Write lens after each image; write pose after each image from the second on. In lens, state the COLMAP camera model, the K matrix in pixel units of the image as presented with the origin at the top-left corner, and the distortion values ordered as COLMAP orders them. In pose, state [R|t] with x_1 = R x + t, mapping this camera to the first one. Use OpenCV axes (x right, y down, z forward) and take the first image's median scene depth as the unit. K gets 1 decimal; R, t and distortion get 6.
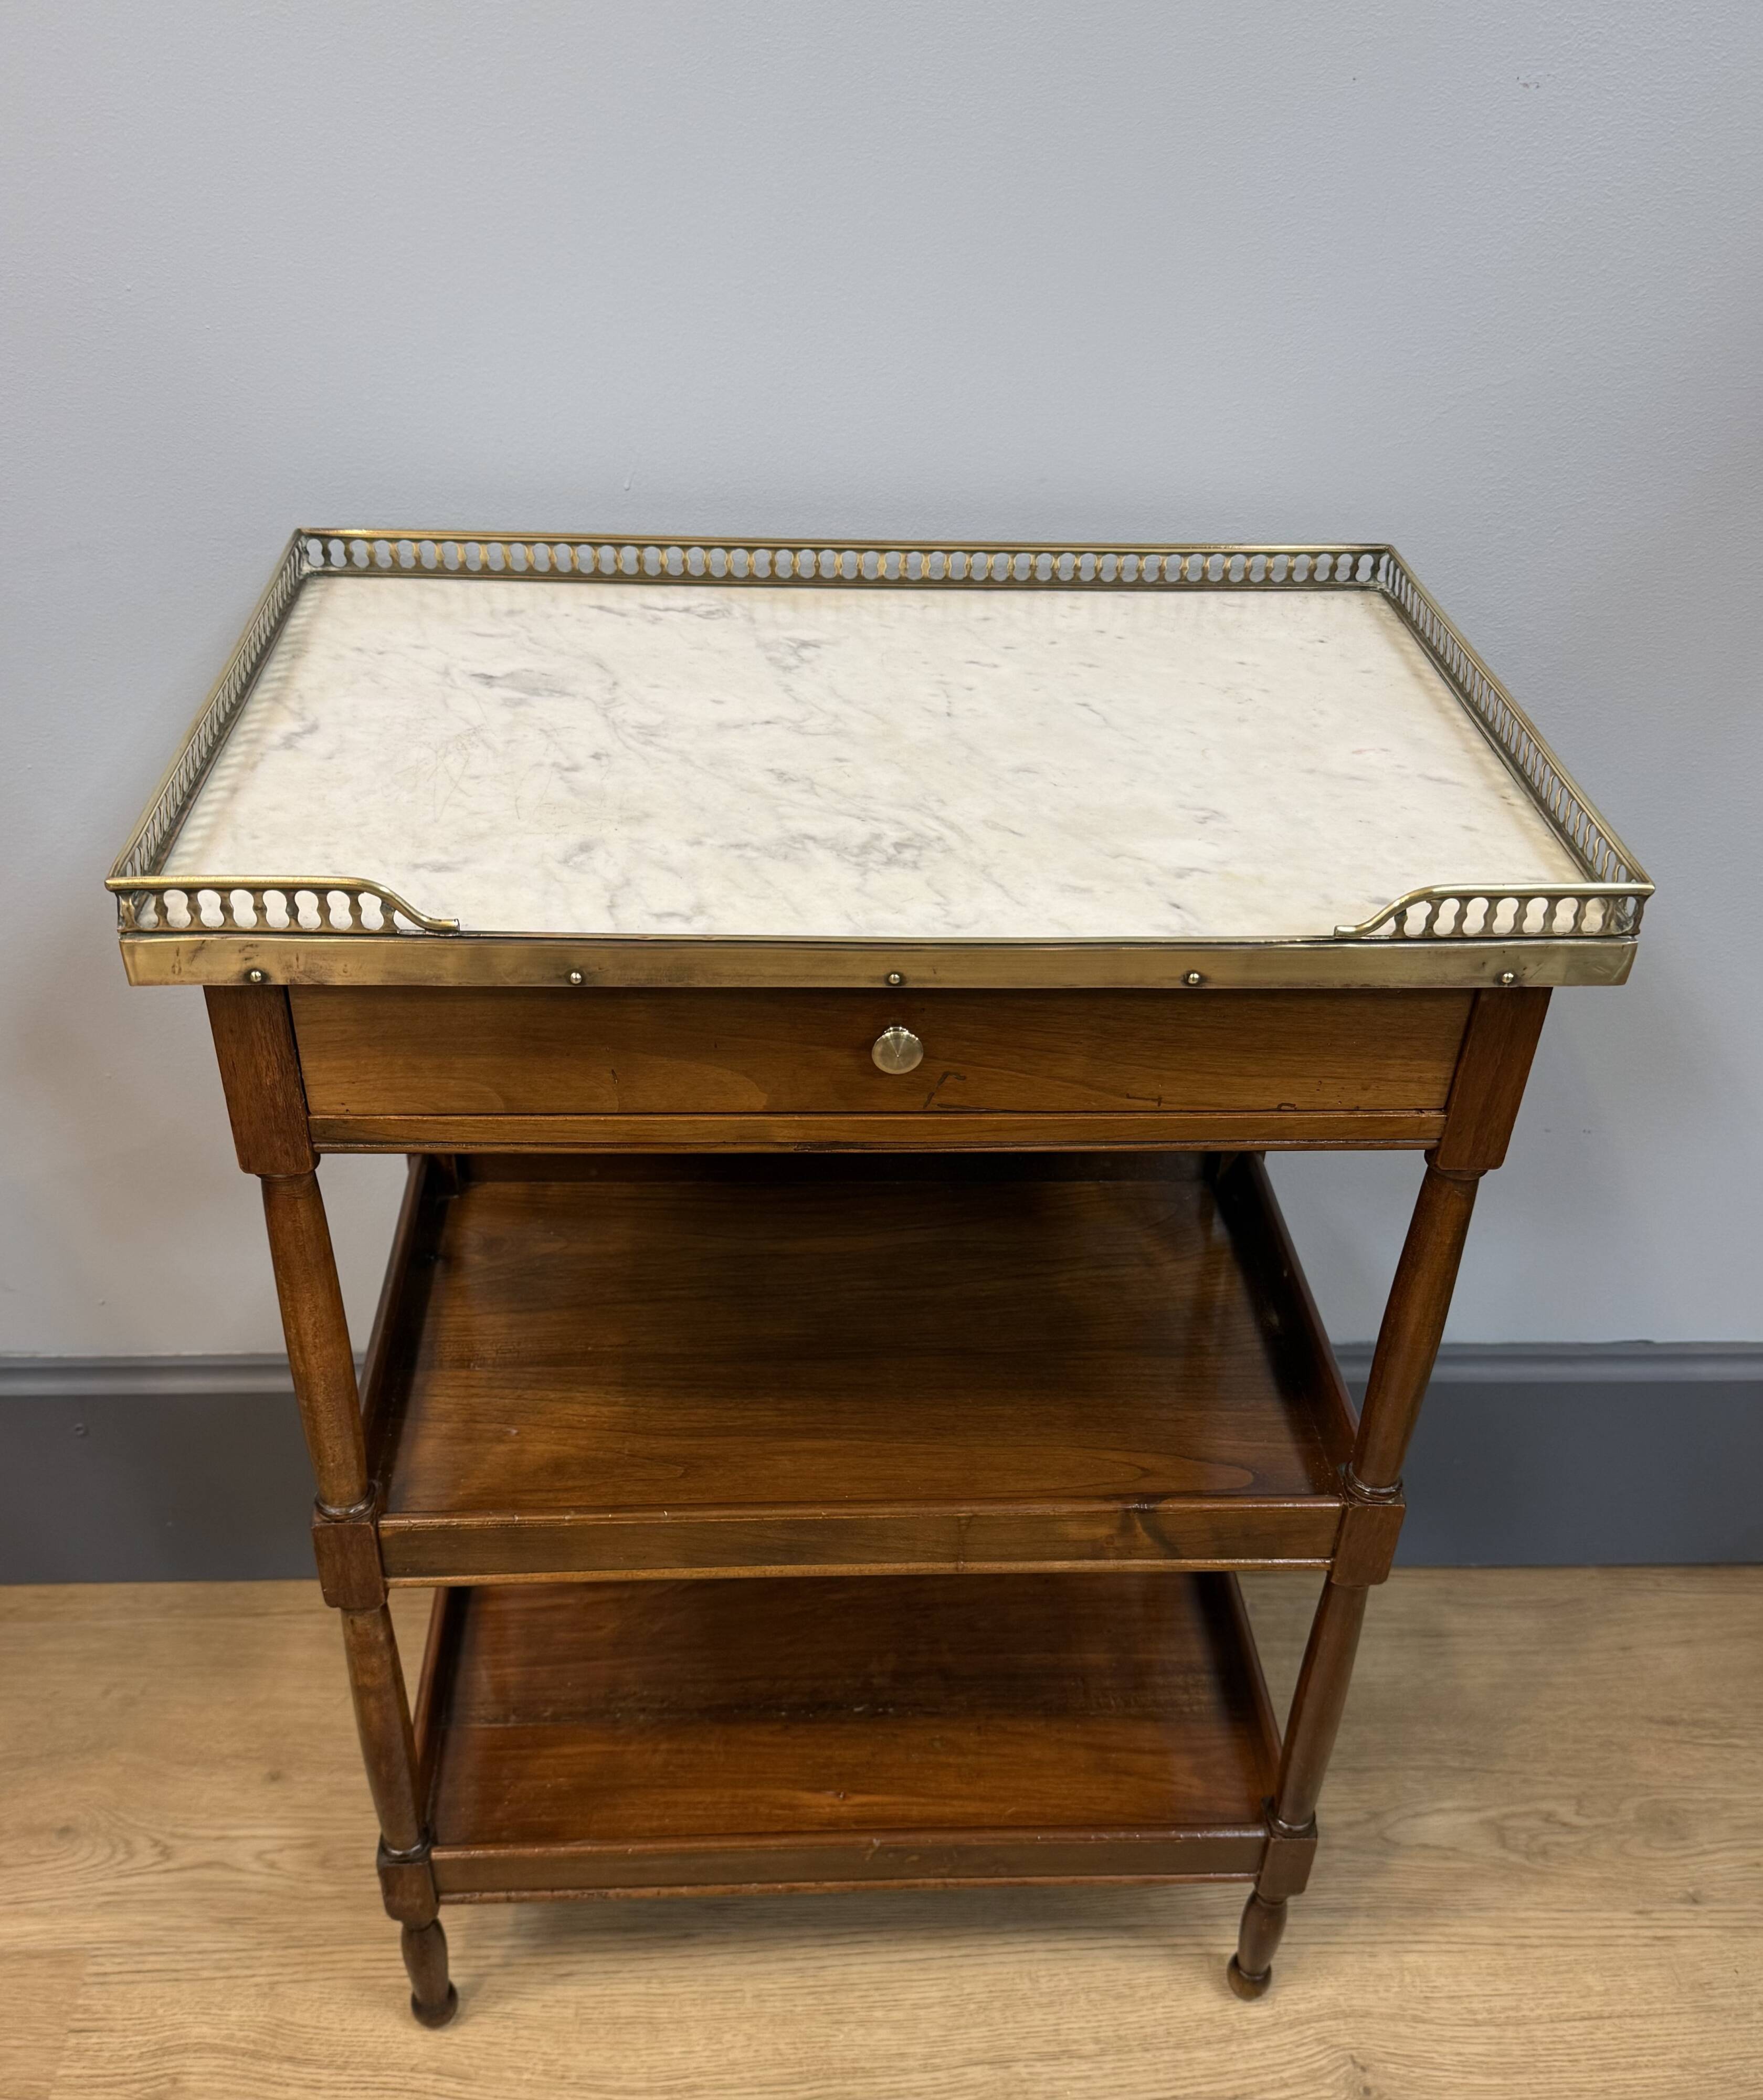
lens RADIAL K [[1910.0, 0, 896.3], [0, 1910.0, 1079.7], [0, 0, 1]] dist [0.005573, -0.026178]
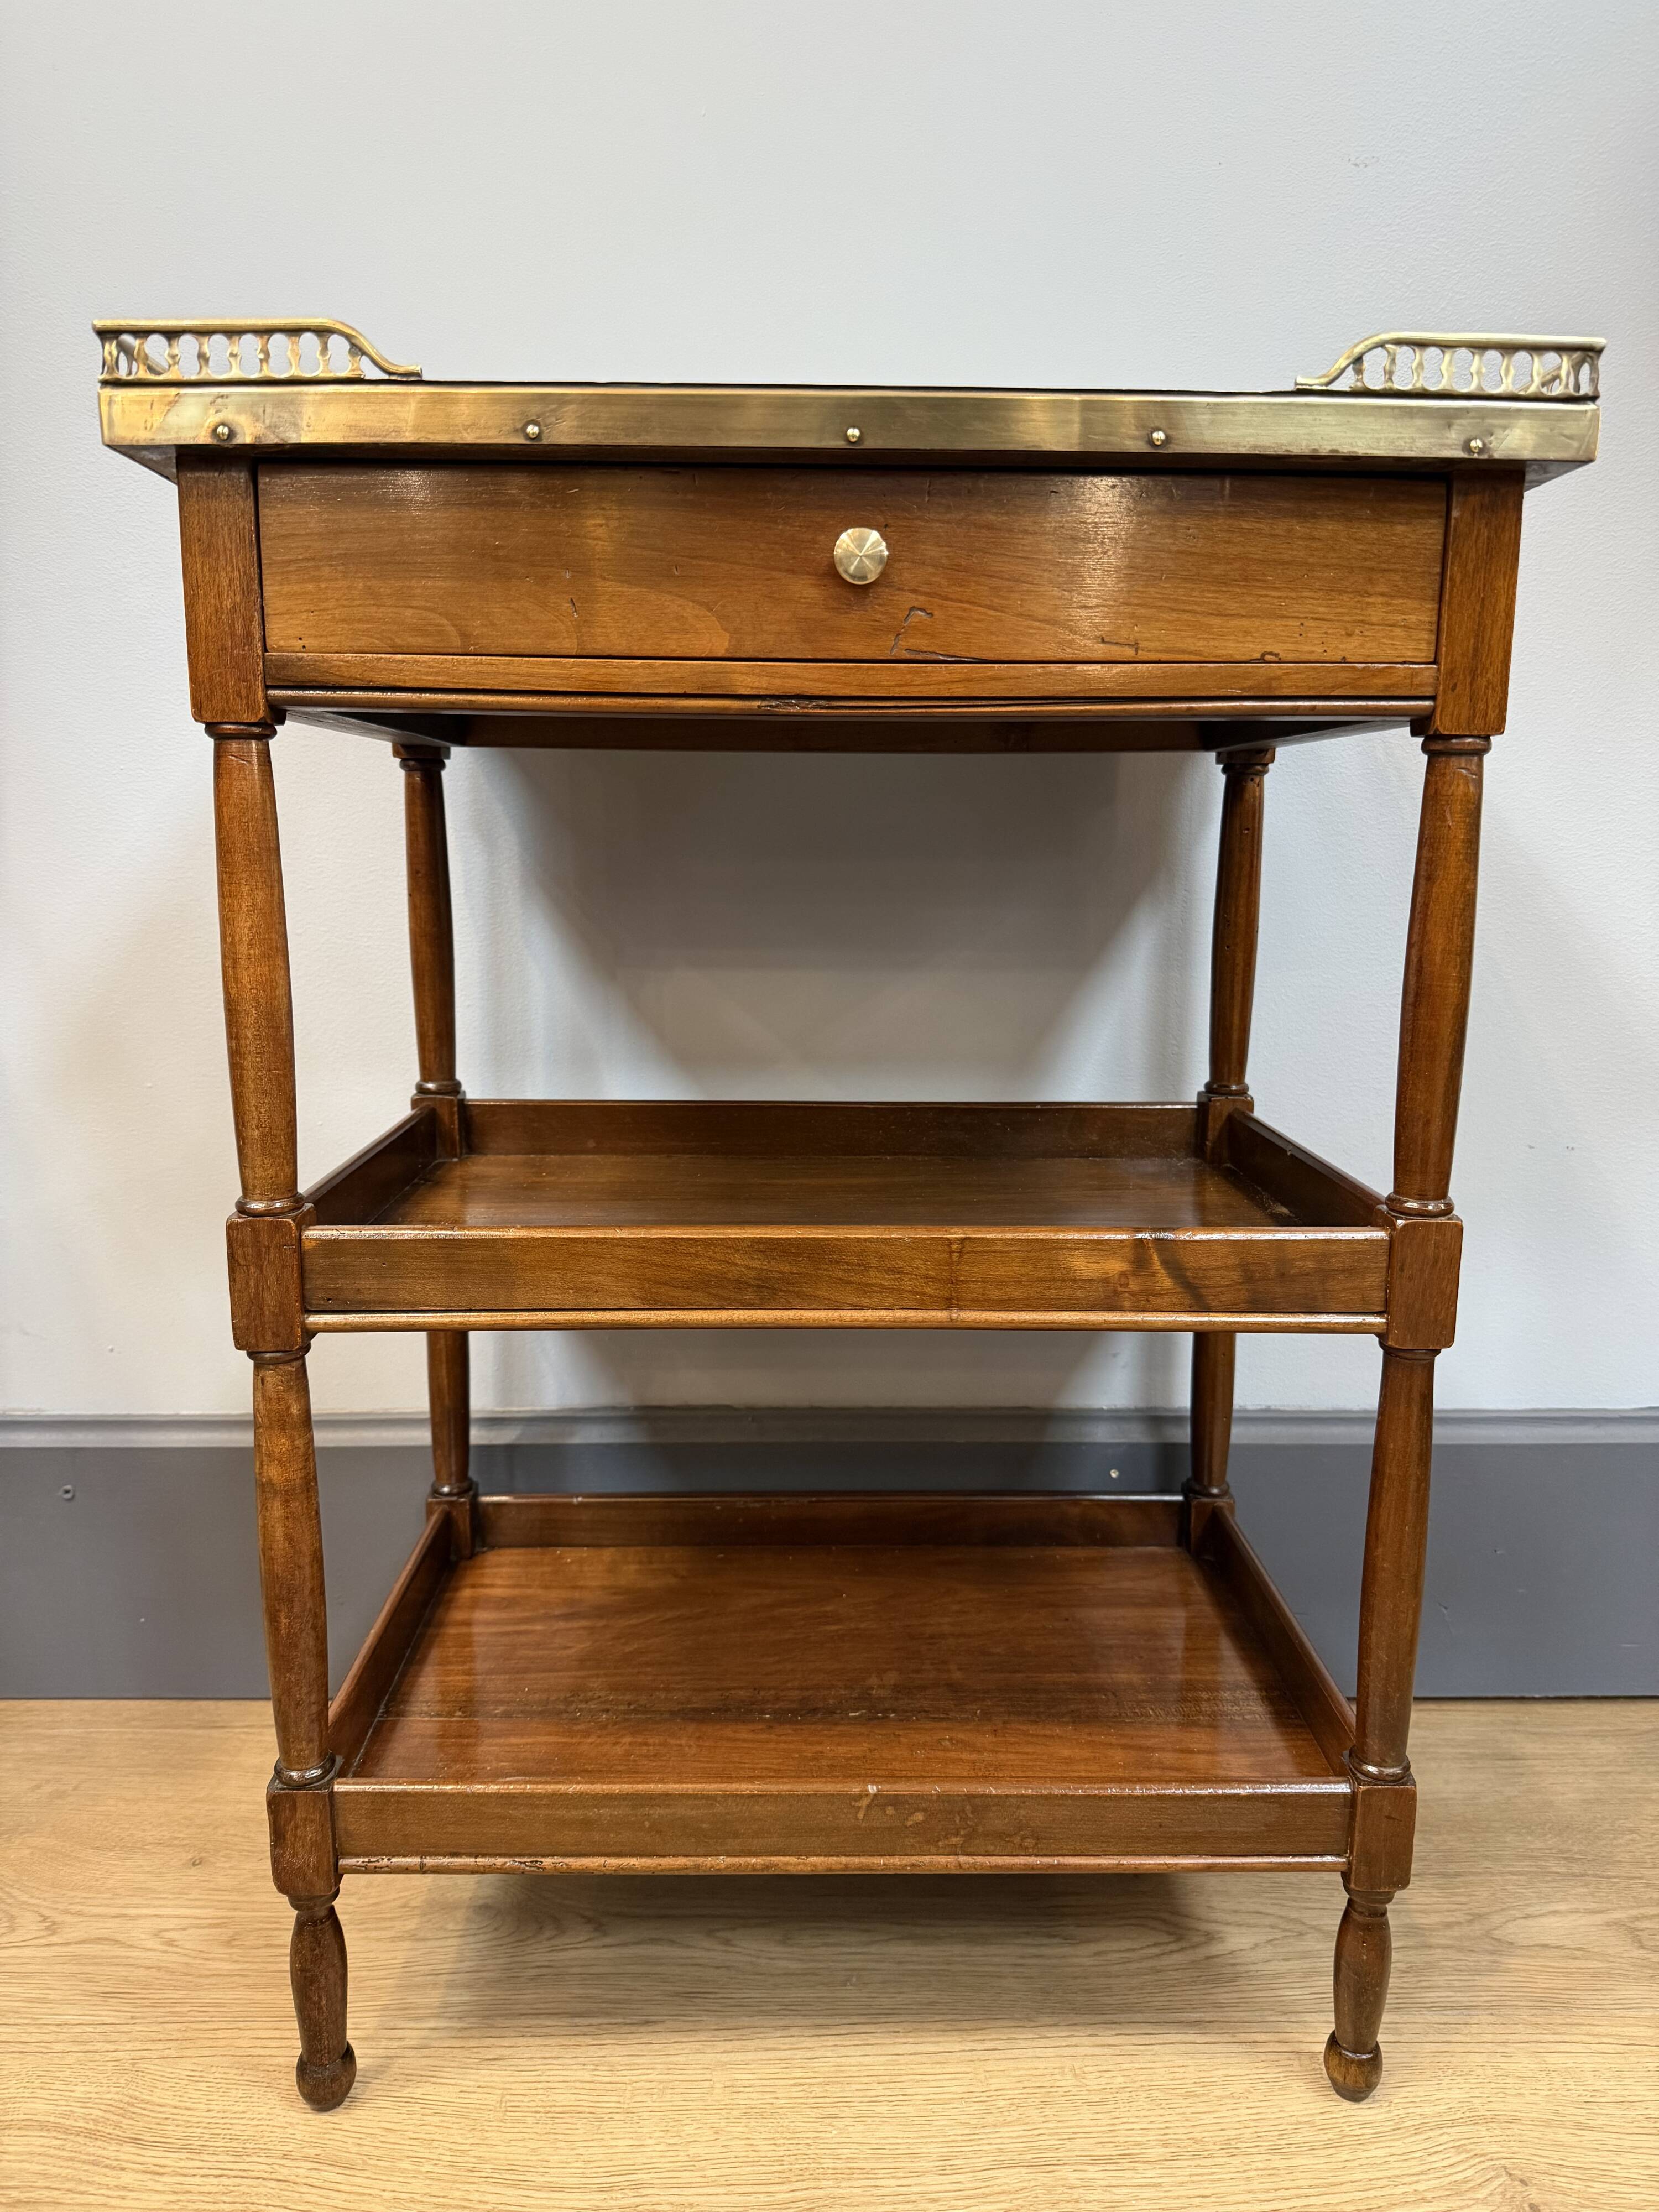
lens RADIAL K [[1516.7, 0, 839.8], [0, 1516.7, 1109.0], [0, 0, 1]] dist [-0.038842, 0.019362]
pose [[0.998659, -0.025705, -0.044930, 0.011393], [0.004887, 0.910933, -0.412525, 0.366088], [0.051532, 0.411752, 0.909838, 0.268712]]
